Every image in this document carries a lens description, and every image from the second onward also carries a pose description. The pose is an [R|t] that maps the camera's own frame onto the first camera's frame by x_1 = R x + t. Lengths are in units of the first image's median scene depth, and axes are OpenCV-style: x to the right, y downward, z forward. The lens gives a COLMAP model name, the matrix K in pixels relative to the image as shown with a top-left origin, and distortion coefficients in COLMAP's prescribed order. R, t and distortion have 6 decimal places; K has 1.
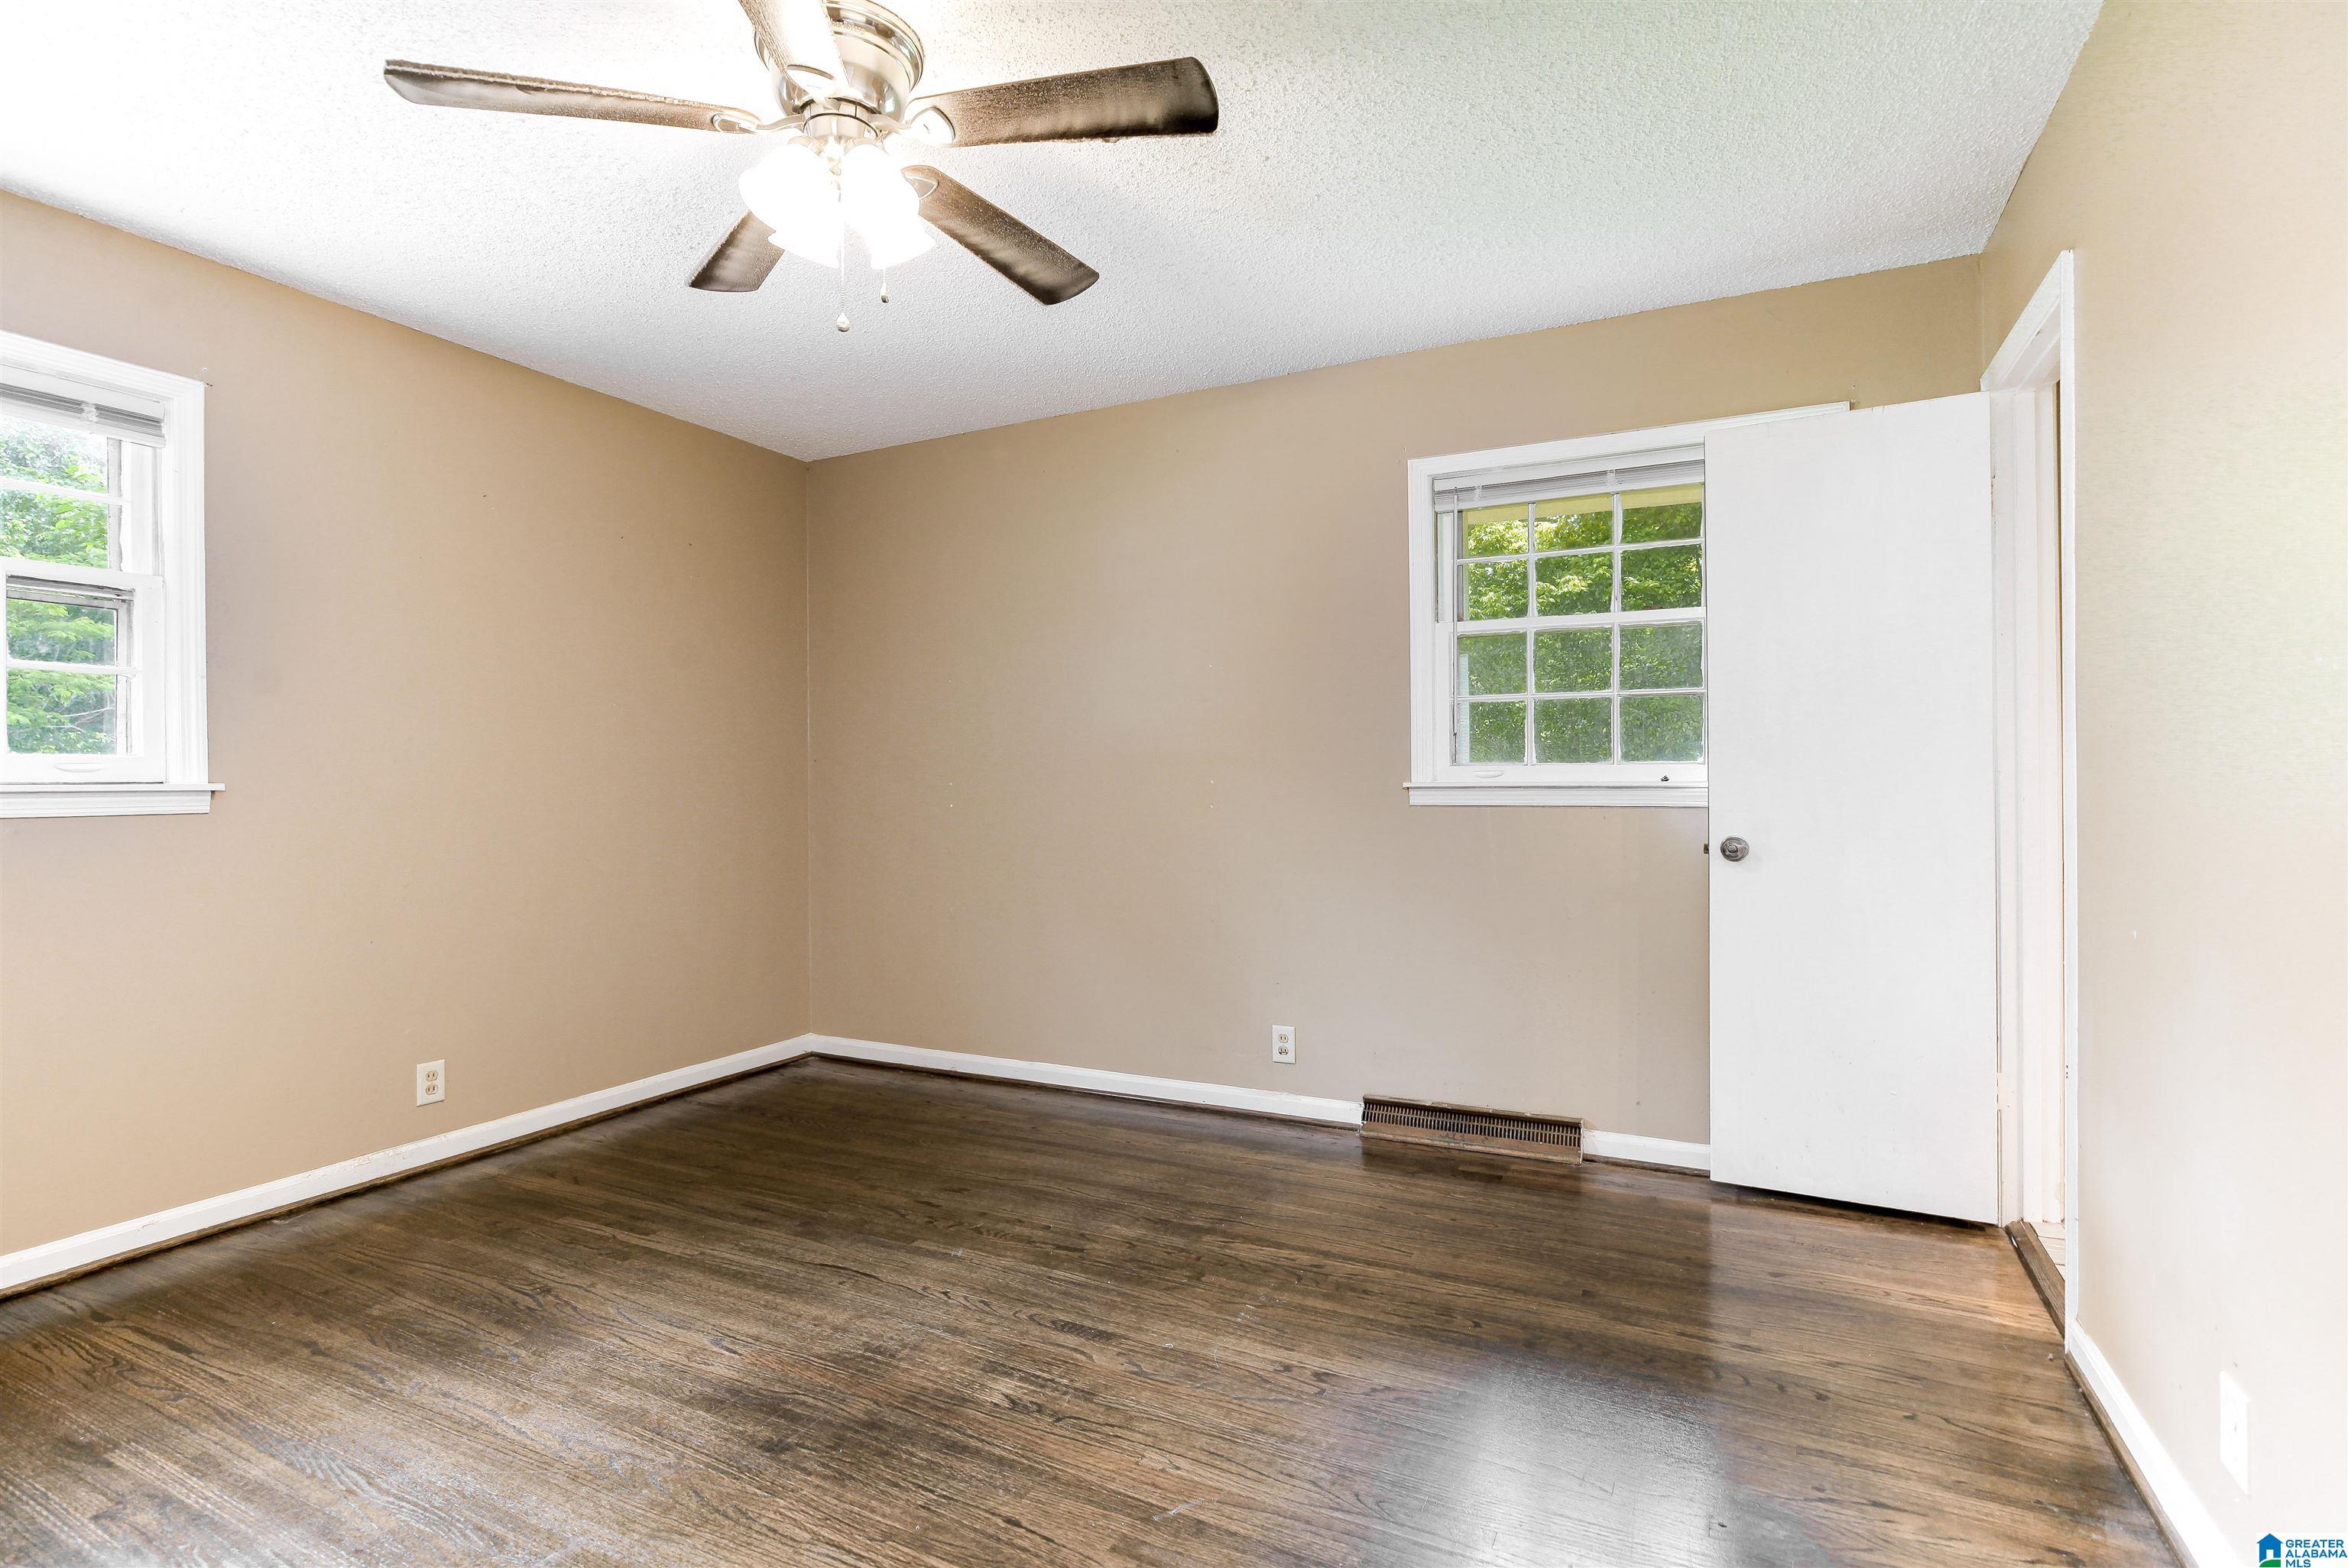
lens RADIAL K [[1055.1, 0, 1174.0], [0, 1055.1, 784.0], [0, 0, 1]] dist [-0.008759, 0.000891]
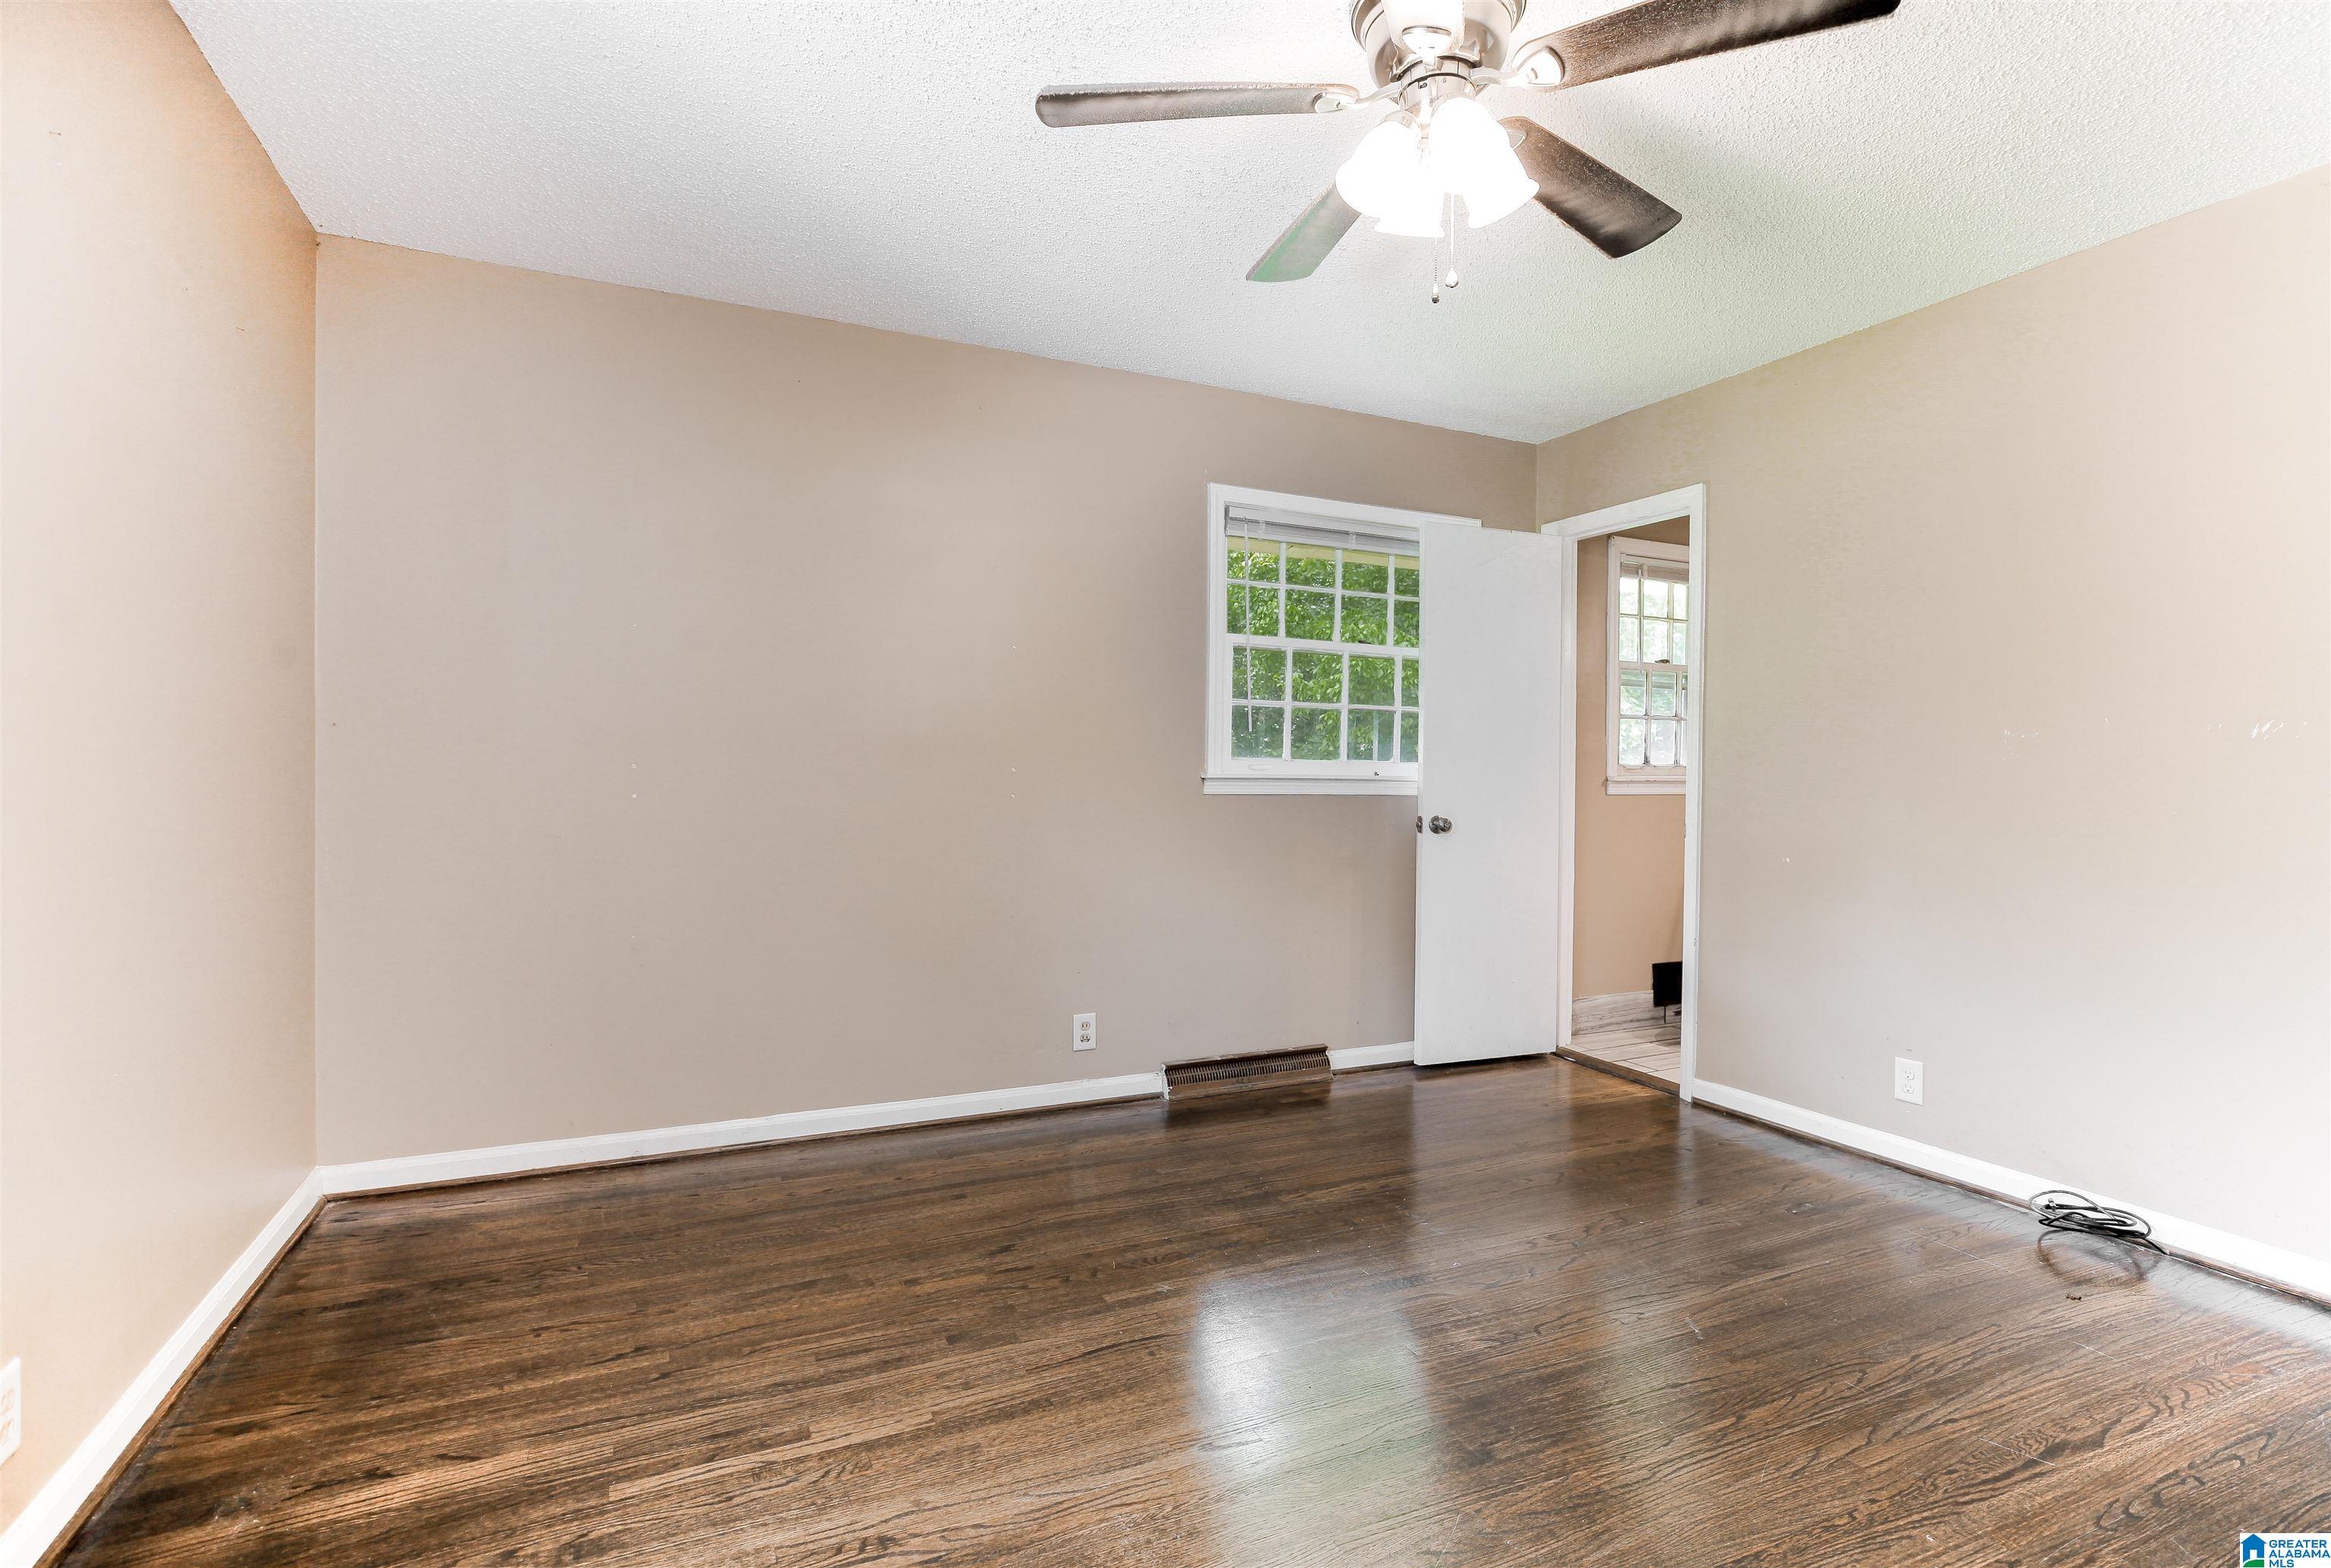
lens RADIAL K [[1103.4, 0, 1085.5], [0, 1103.4, 793.1], [0, 0, 1]] dist [-0.014817, 0.000374]
pose [[0.649789, 0.000834, 0.760115, -0.825275], [-0.013568, 0.999853, 0.010502, 0.009603], [-0.759994, -0.017138, 0.649704, 0.379274]]
